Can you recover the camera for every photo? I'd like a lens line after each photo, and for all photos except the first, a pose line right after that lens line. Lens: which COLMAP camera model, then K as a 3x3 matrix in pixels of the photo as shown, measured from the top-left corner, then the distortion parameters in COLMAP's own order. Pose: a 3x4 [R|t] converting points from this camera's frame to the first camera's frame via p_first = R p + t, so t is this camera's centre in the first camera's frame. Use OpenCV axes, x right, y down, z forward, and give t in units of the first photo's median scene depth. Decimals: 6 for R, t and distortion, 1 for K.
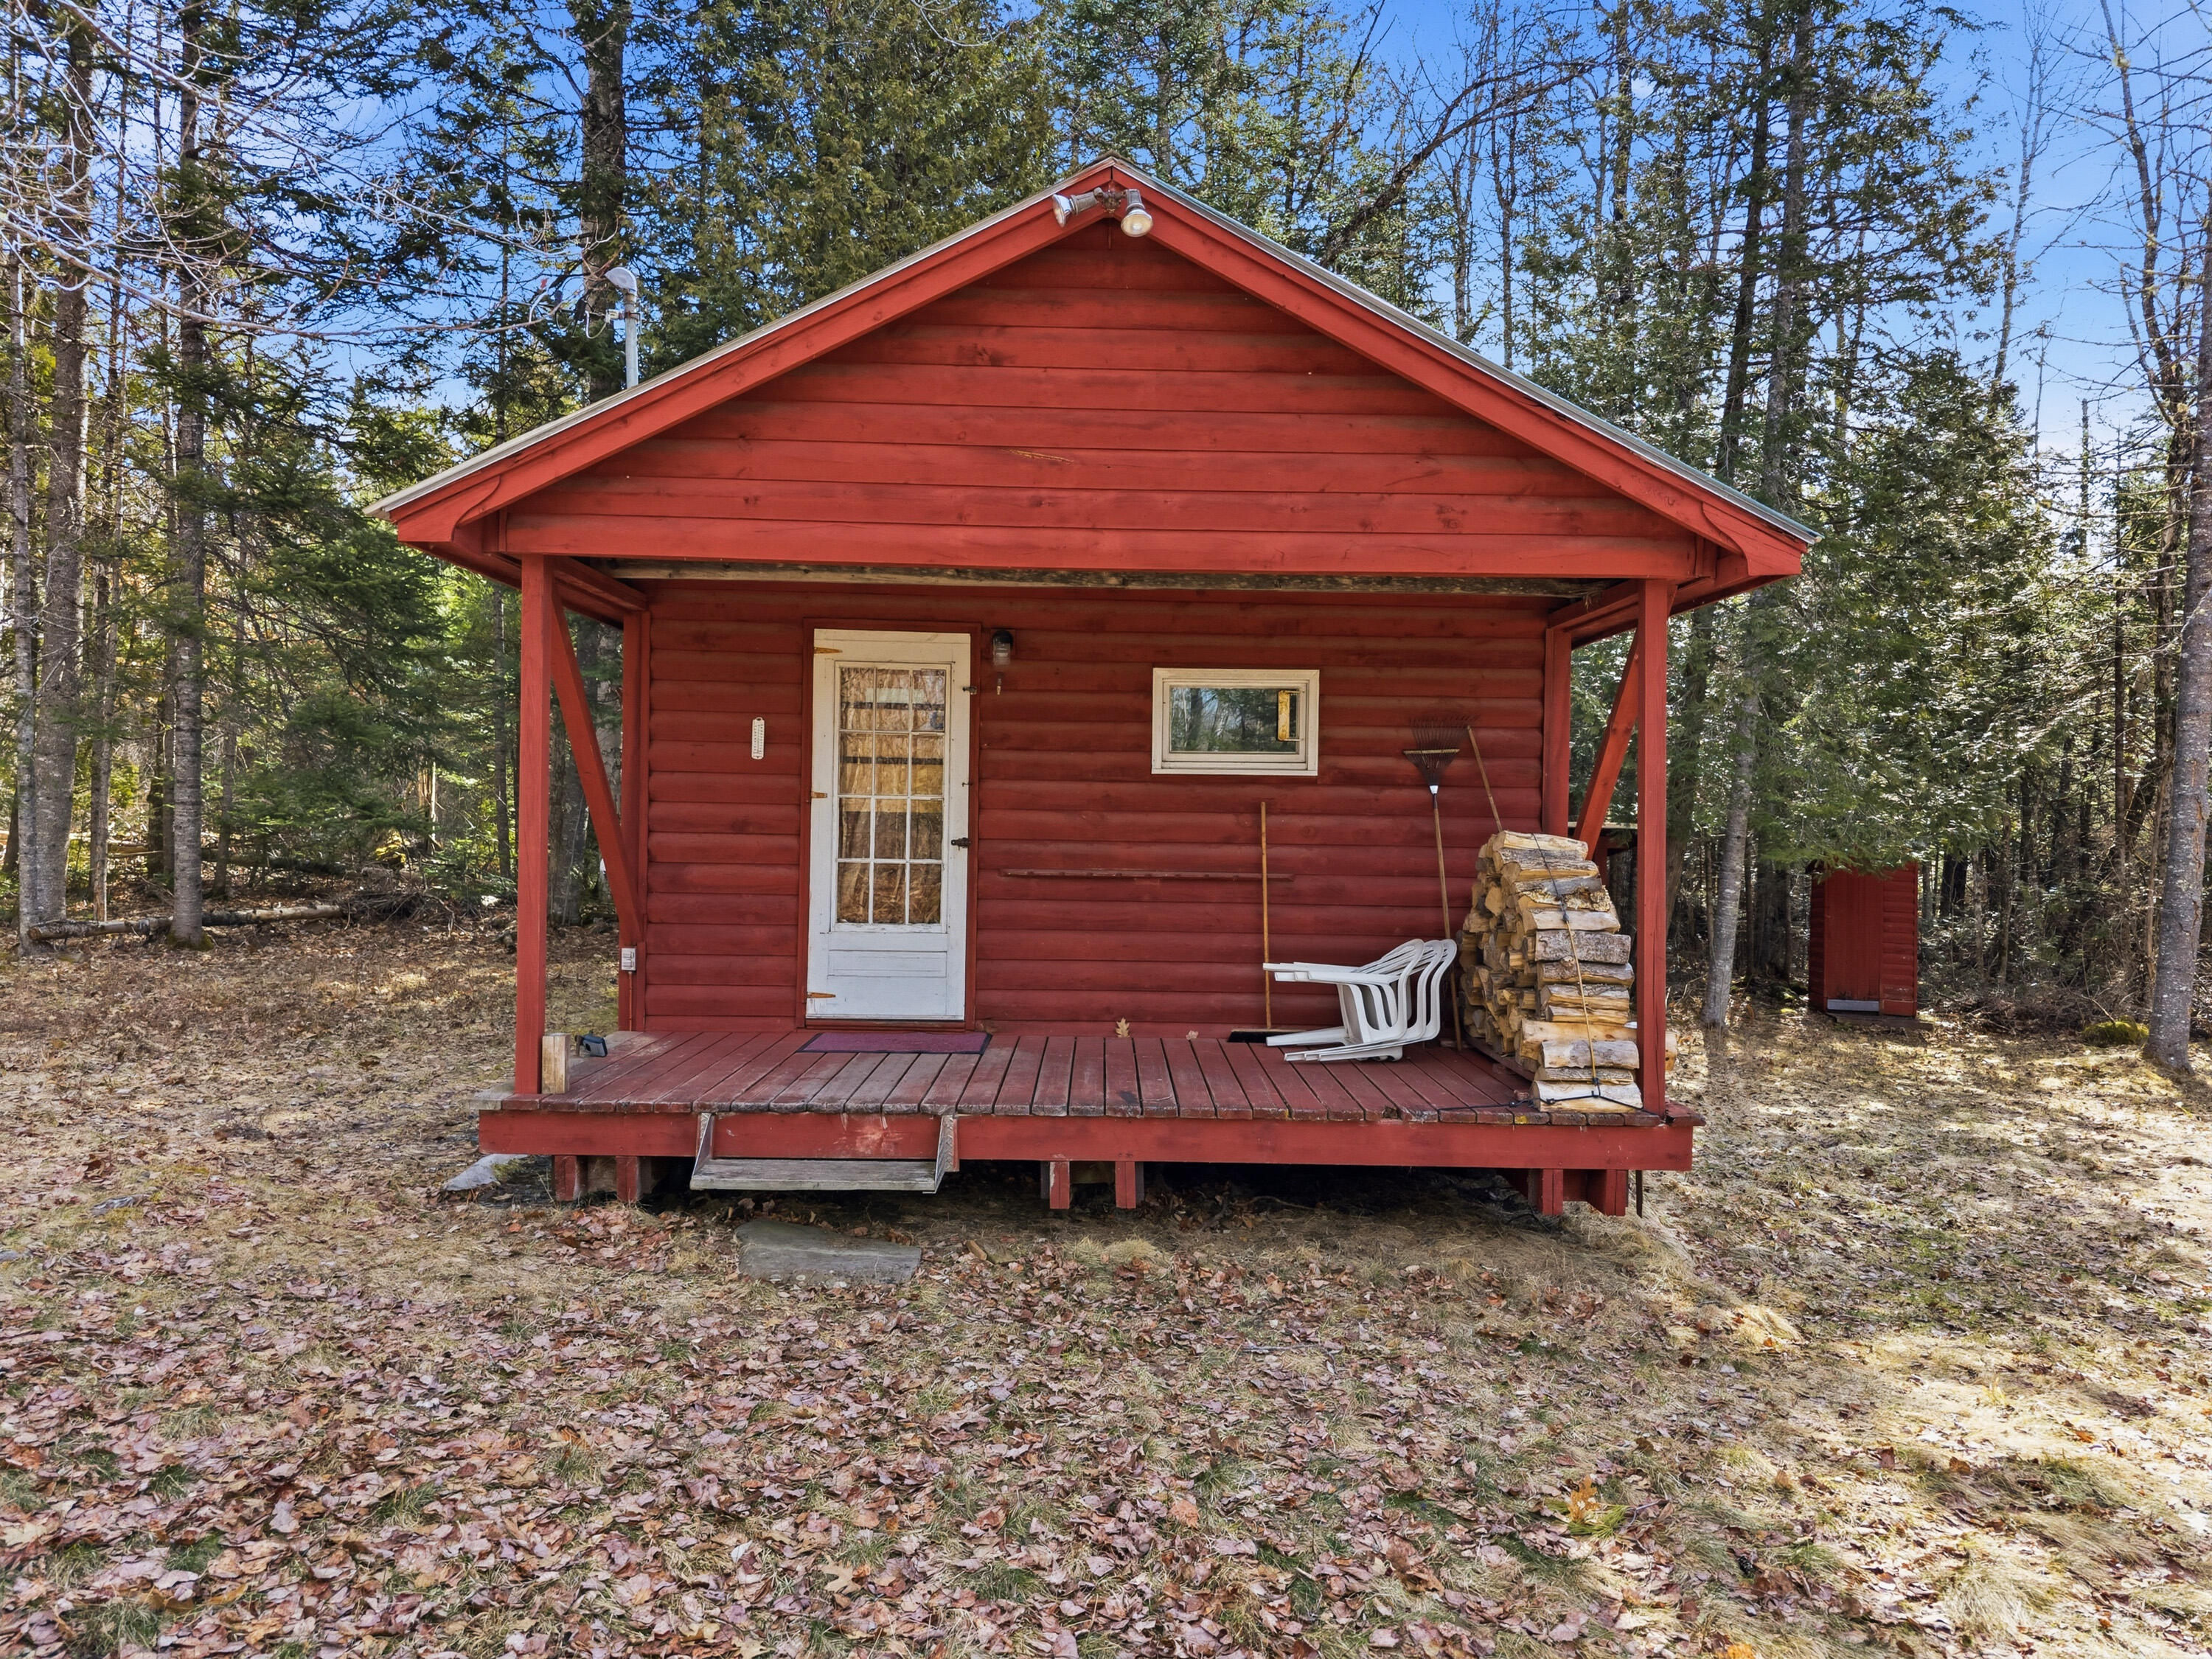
lens RADIAL K [[1495.6, 0, 1113.8], [0, 1495.6, 835.1], [0, 0, 1]] dist [-0.005198, -0.004667]
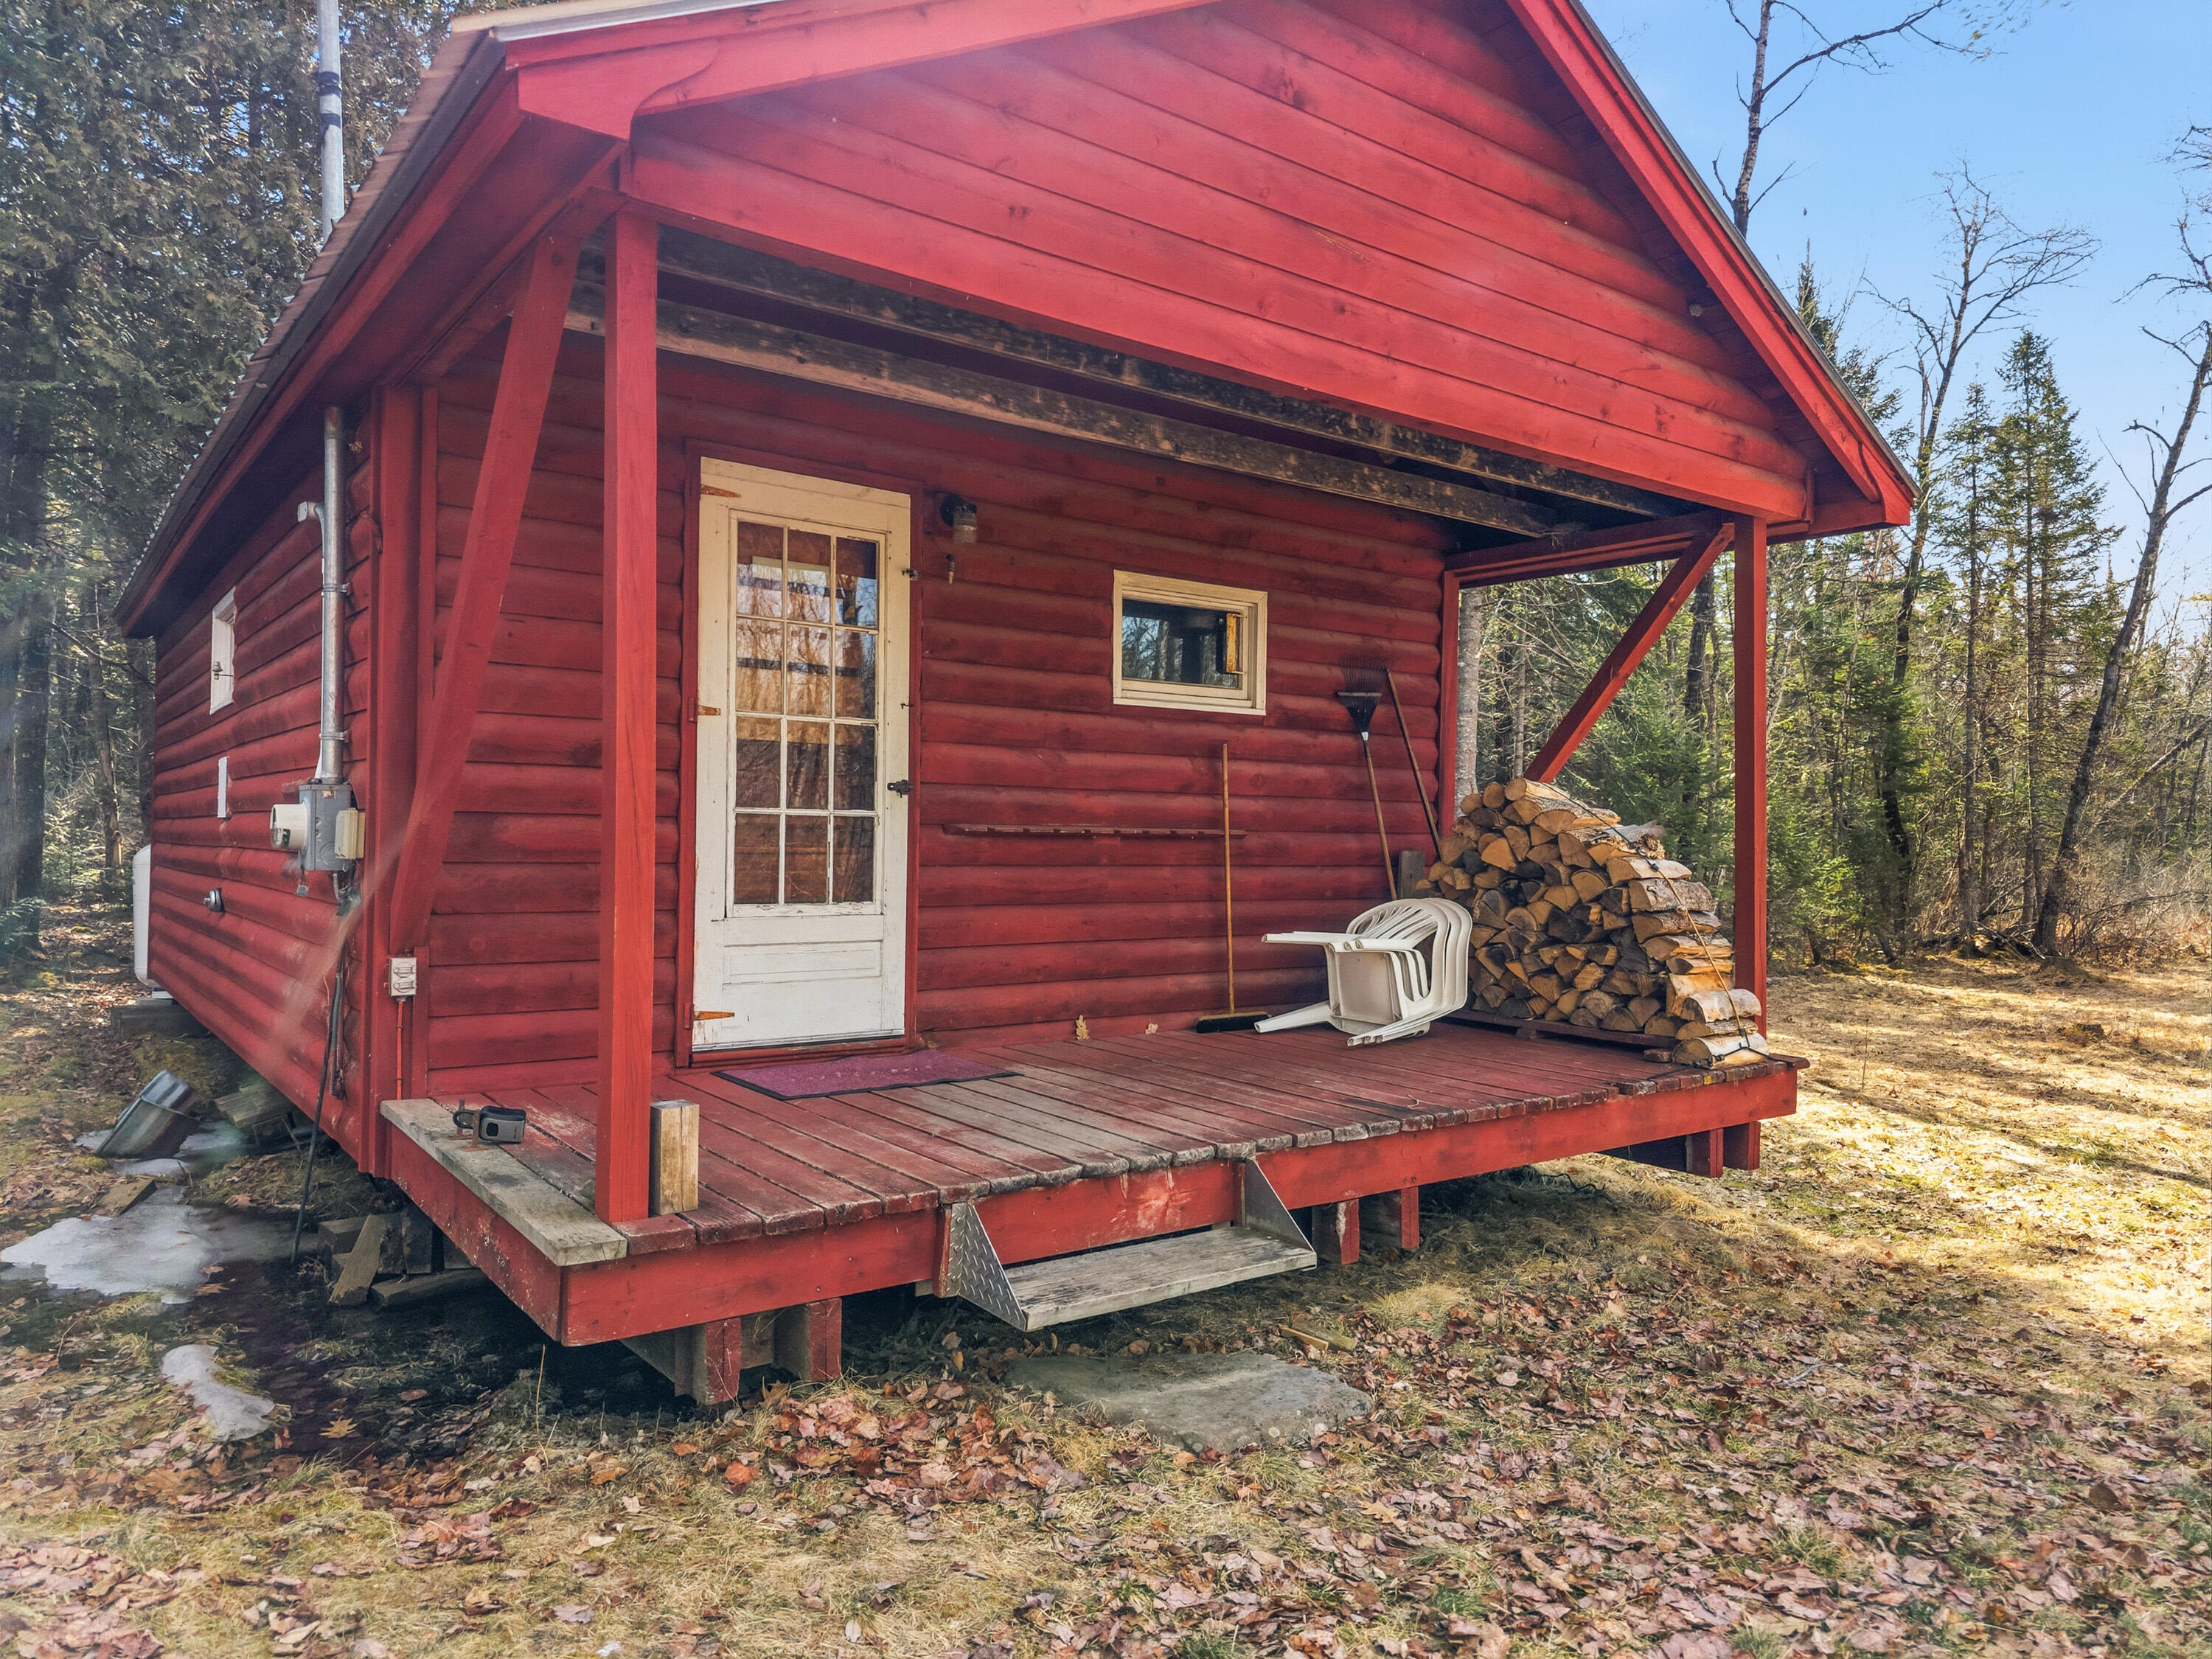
lens RADIAL K [[1495.6, 0, 1113.8], [0, 1495.6, 835.1], [0, 0, 1]] dist [-0.005198, -0.004667]
pose [[0.803132, -0.003162, 0.595792, -0.445497], [0.003118, 0.999995, 0.001103, 0.027733], [-0.595792, 0.000972, 0.803138, 0.365372]]
